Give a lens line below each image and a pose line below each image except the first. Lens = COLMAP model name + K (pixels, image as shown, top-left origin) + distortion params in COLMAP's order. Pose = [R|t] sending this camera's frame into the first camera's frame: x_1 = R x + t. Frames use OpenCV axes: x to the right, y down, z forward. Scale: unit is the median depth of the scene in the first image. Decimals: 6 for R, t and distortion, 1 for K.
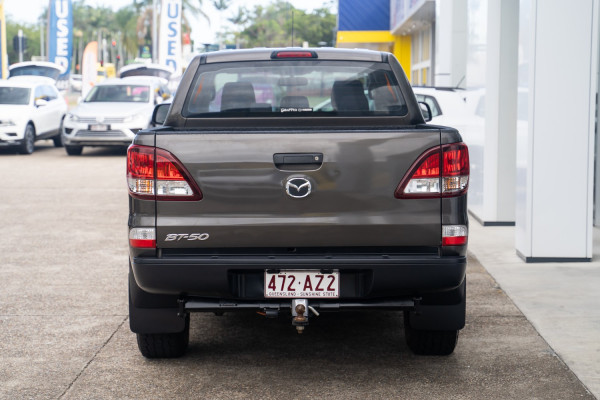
lens RADIAL K [[1675.4, 0, 299.2], [0, 1675.4, 195.3], [0, 0, 1]] dist [0.378282, 0.000000]
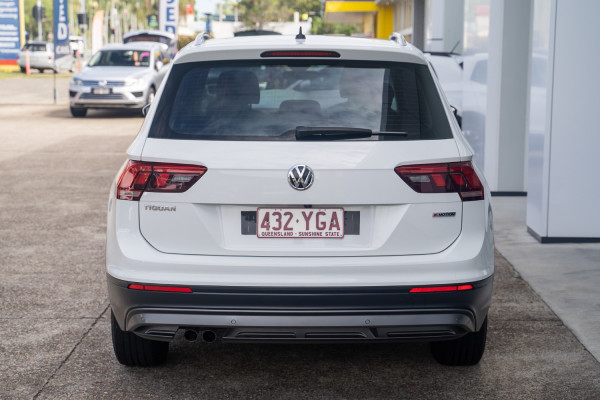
lens RADIAL K [[1138.0, 0, 306.0], [0, 1138.0, 200.8], [0, 0, 1]] dist [0.163924, 0.000000]
pose [[0.999850, -0.000899, 0.017297, -0.004543], [-0.000195, 0.998004, 0.063147, -0.020603], [-0.017319, -0.063141, 0.997854, 0.343232]]
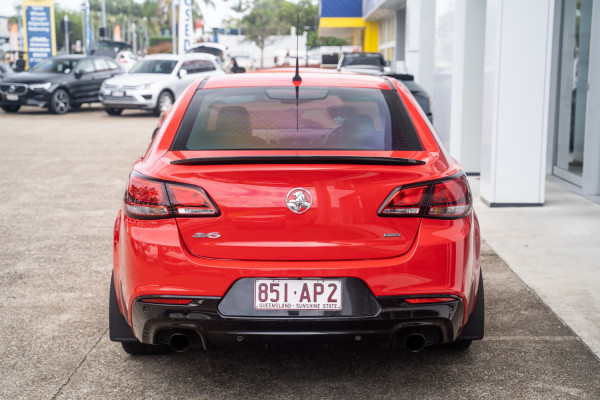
lens RADIAL K [[1196.6, 0, 305.5], [0, 1196.6, 206.5], [0, 0, 1]] dist [0.294513, 0.000000]
pose [[0.999523, -0.001243, 0.030860, -0.022259], [-0.000379, 0.998620, 0.052512, -0.005436], [-0.030883, -0.052499, 0.998143, 0.128235]]
